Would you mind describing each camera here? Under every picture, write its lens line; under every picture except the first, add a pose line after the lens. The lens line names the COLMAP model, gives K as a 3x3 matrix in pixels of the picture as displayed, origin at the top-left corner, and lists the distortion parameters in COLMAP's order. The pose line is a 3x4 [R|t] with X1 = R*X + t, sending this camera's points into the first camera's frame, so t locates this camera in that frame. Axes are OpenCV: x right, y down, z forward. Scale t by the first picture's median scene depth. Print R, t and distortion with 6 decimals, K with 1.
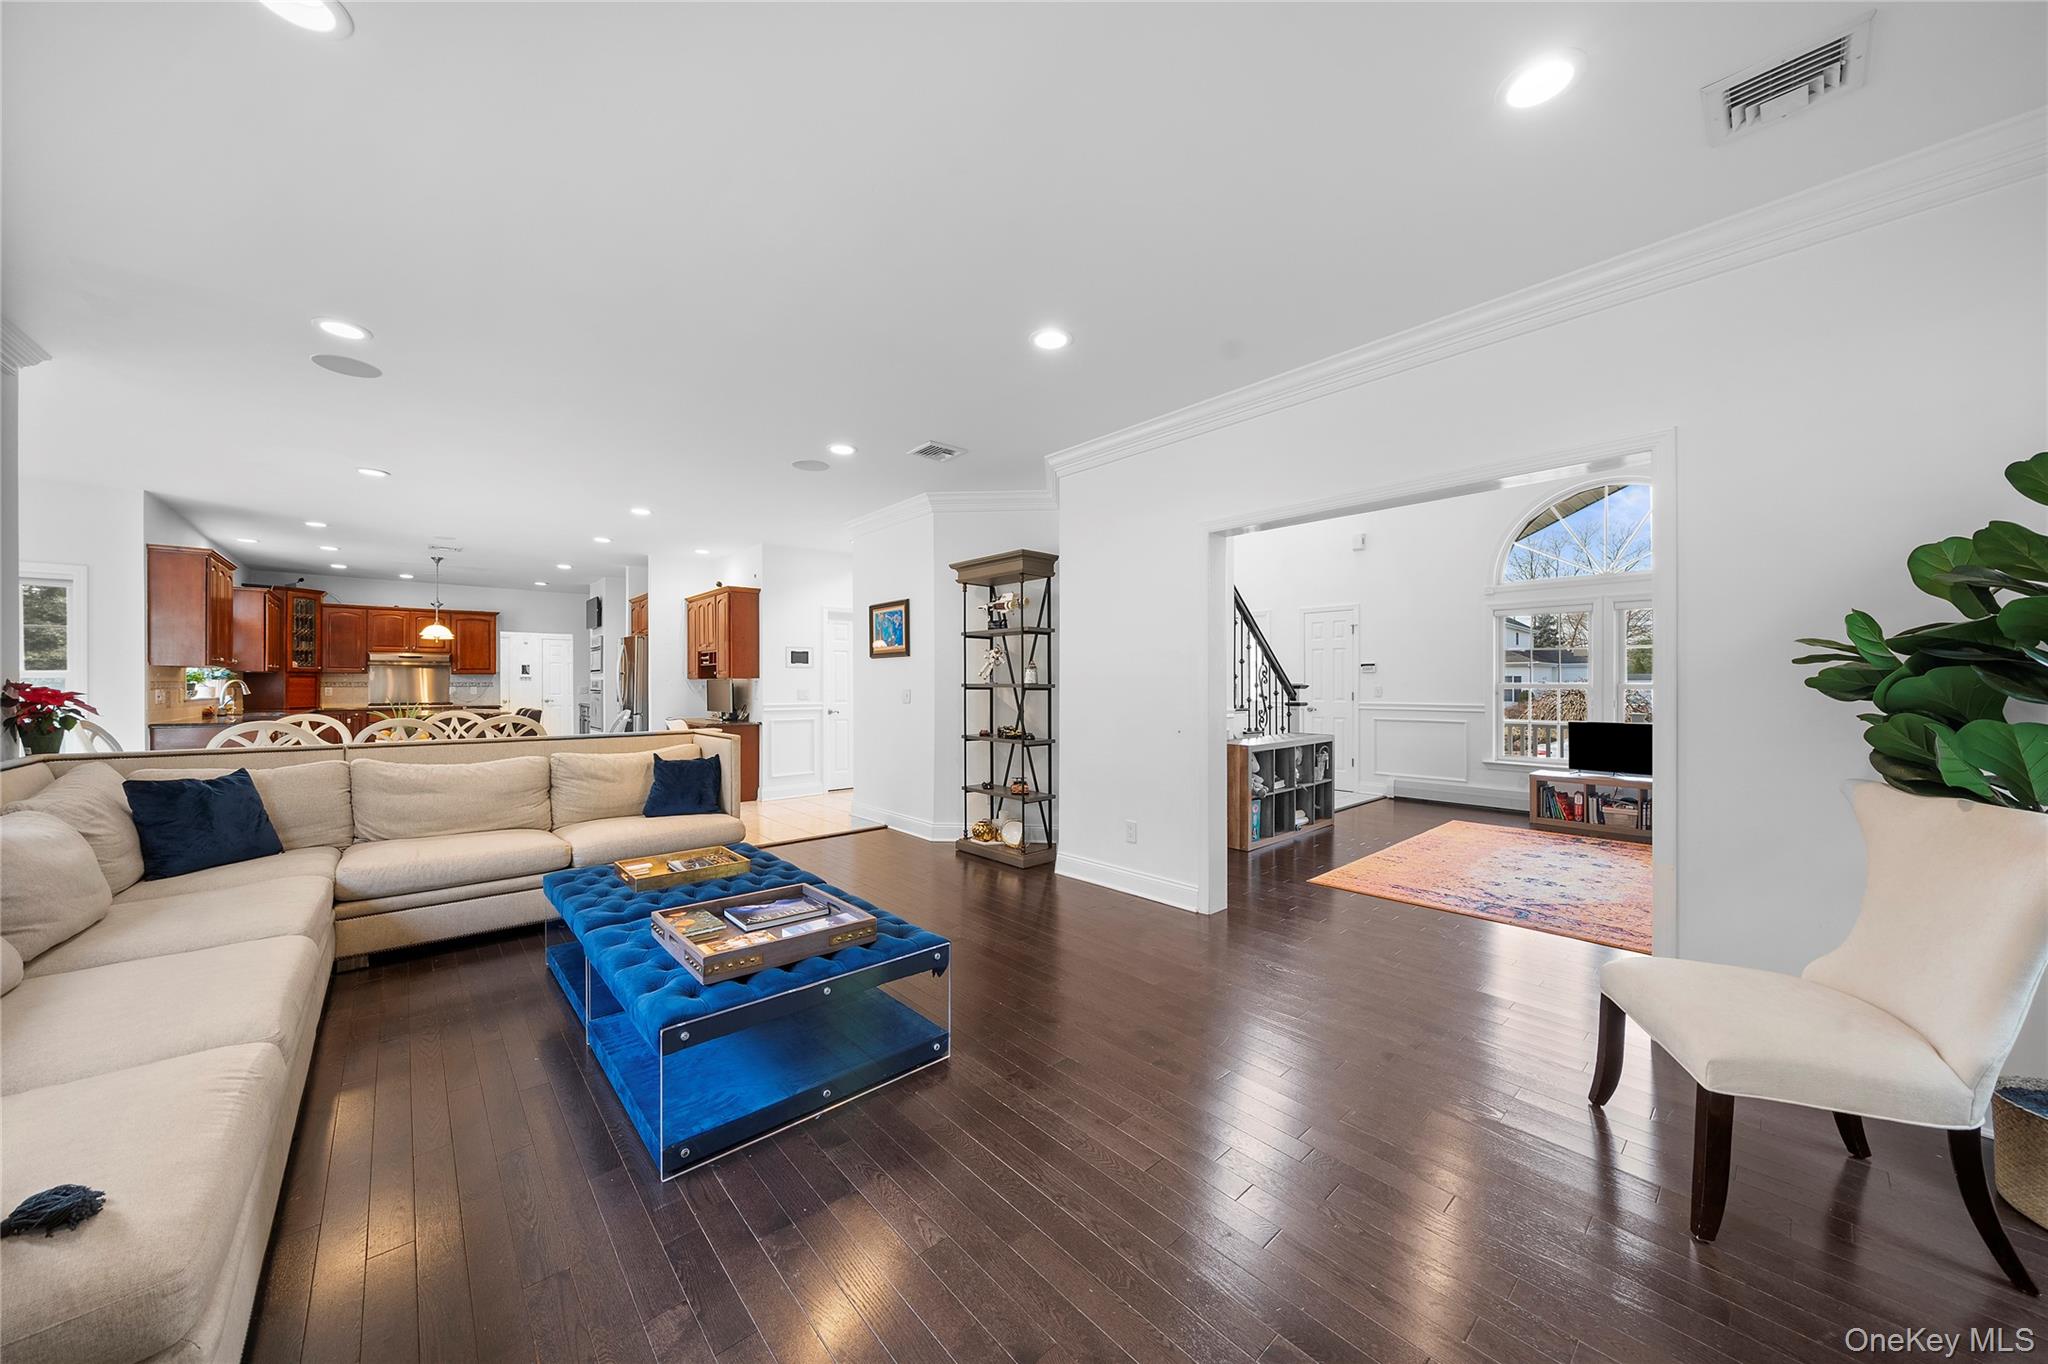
lens RADIAL K [[708.8, 0, 1016.7], [0, 708.8, 681.5], [0, 0, 1]] dist [-0.000770, -0.000038]
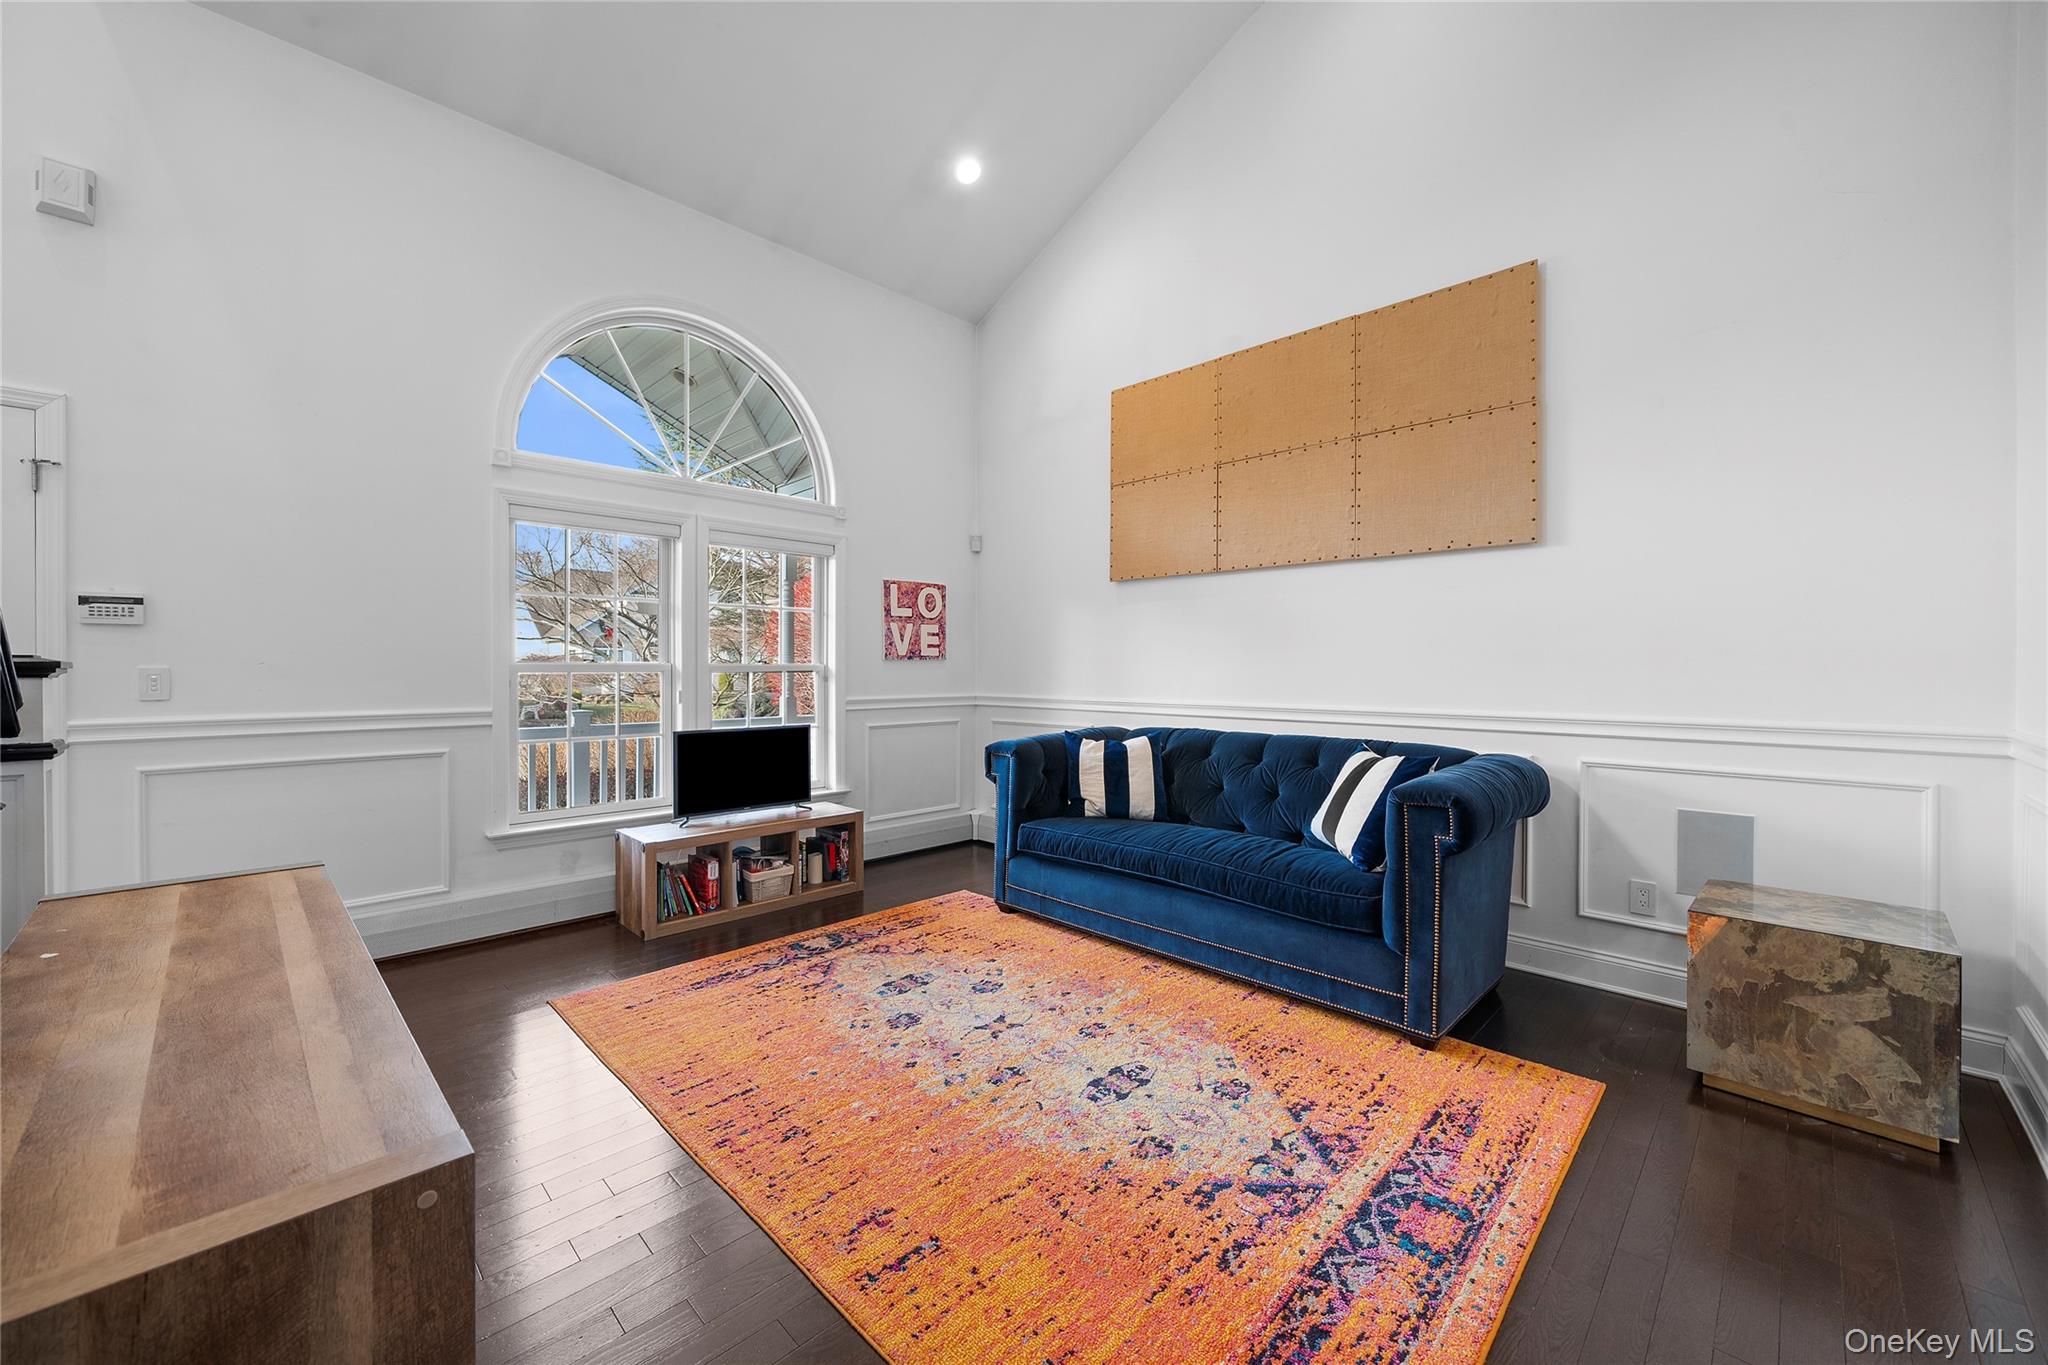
lens RADIAL K [[777.7, 0, 1022.7], [0, 777.7, 668.9], [0, 0, 1]] dist [-0.000944, -0.000233]
pose [[-0.065900, -0.001945, 0.997824, 0.167293], [-0.003203, 0.999993, 0.001737, 0.005837], [-0.997821, -0.003082, -0.065906, 0.806225]]
